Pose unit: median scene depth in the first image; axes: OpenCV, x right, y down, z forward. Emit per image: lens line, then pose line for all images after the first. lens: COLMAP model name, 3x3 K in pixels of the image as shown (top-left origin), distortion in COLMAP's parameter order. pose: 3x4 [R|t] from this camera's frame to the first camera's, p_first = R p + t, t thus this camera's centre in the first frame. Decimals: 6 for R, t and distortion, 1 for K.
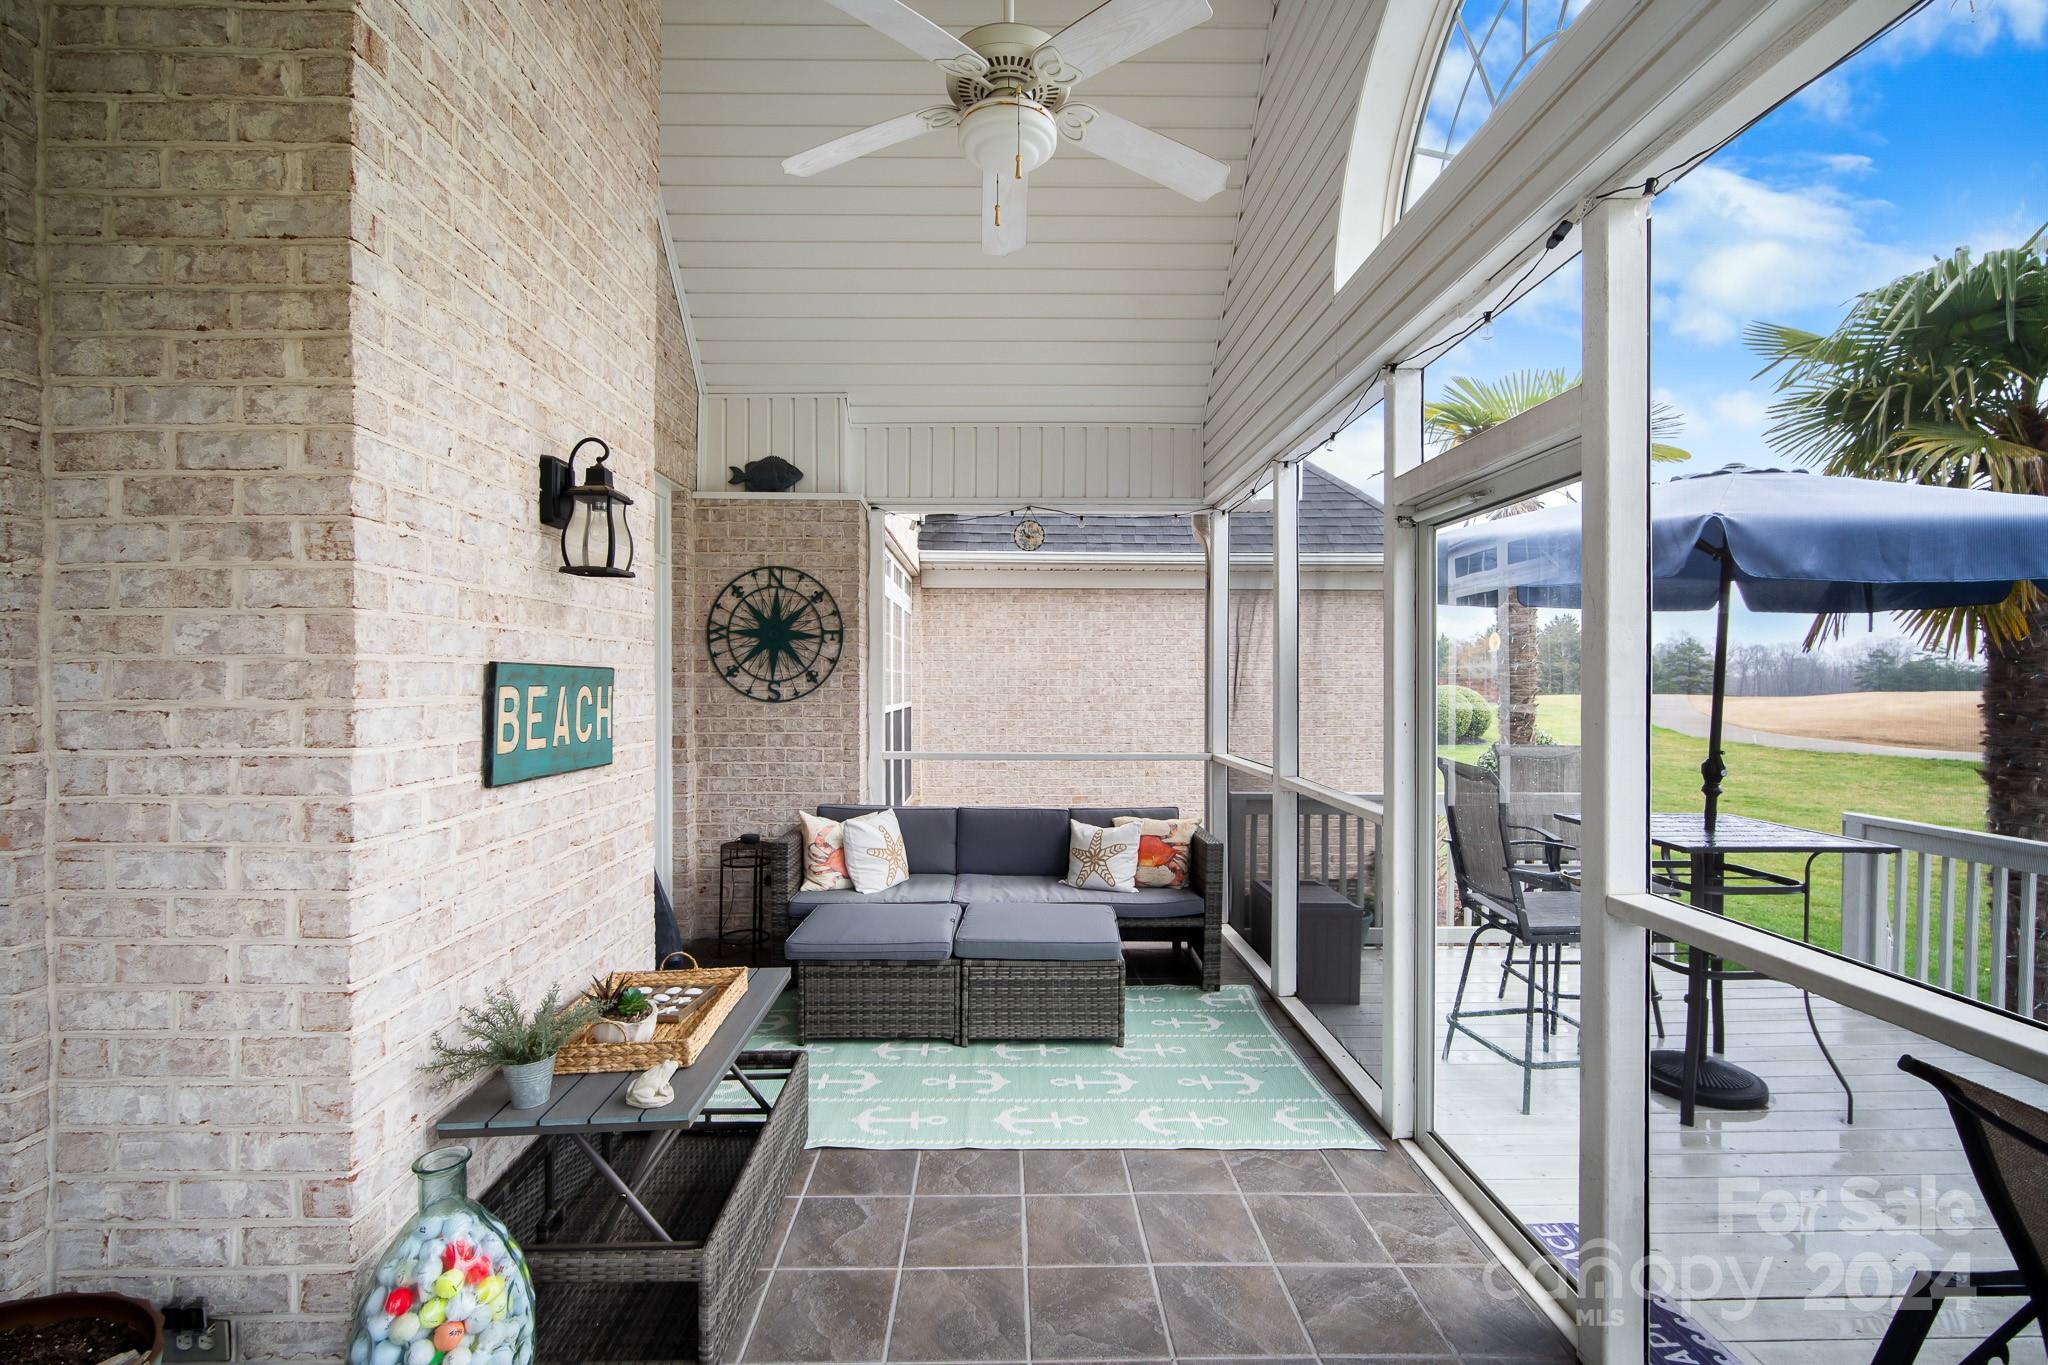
lens RADIAL K [[899.7, 0, 1020.1], [0, 899.7, 670.7], [0, 0, 1]] dist [-0.007854, 0.000536]
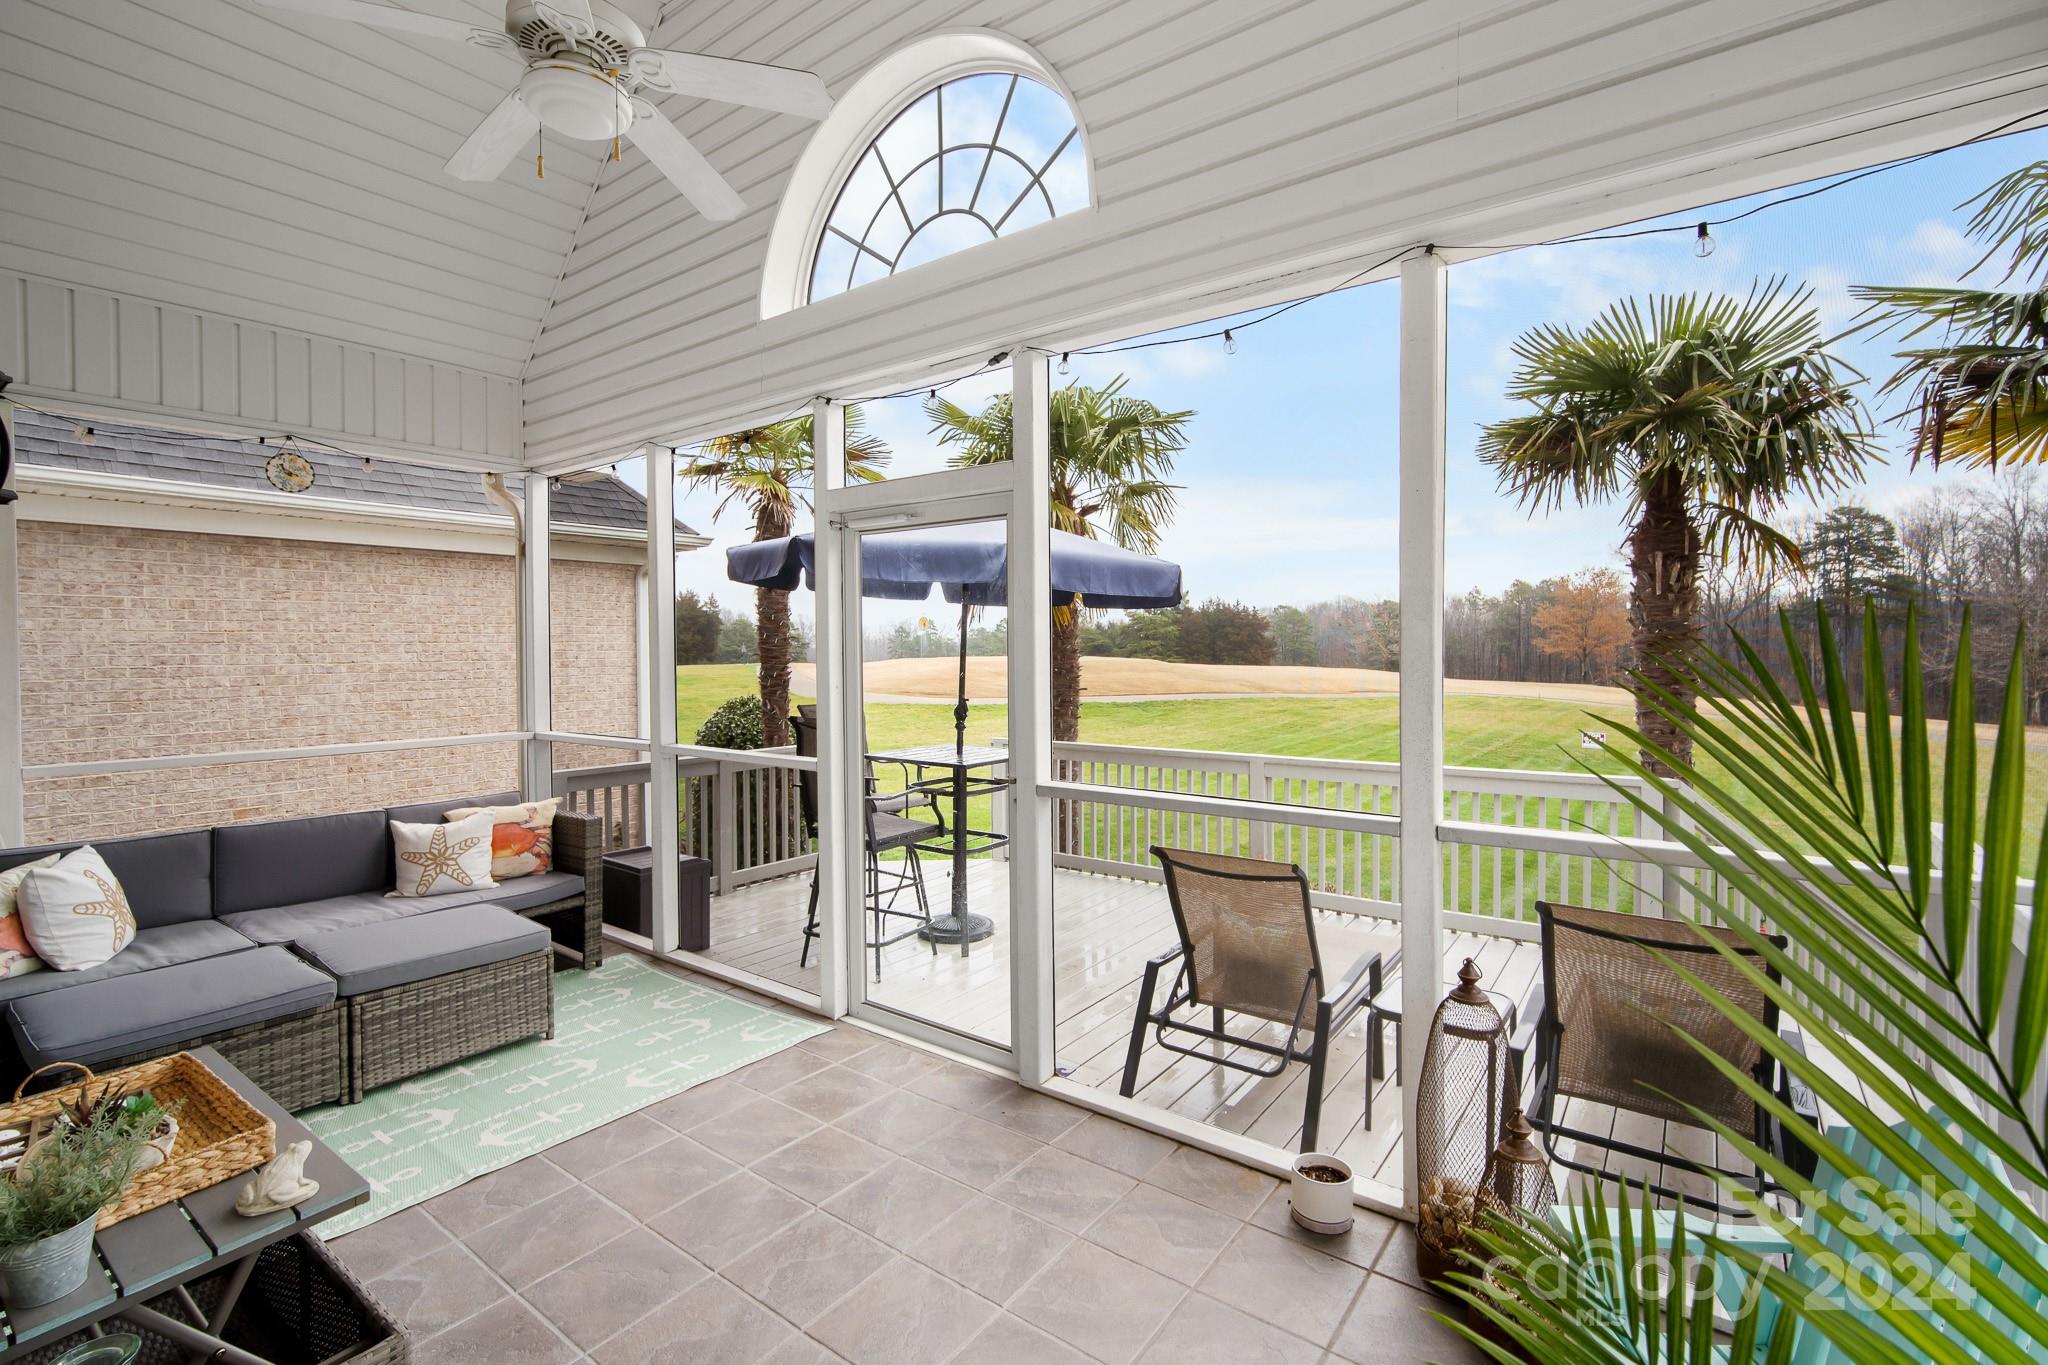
lens RADIAL K [[921.0, 0, 1027.4], [0, 921.0, 633.5], [0, 0, 1]] dist [-0.010178, 0.000470]
pose [[0.613803, 0.007101, 0.789427, -0.290206], [0.001074, 0.999951, -0.009830, -0.001434], [-0.789458, 0.006882, 0.613766, 0.000272]]
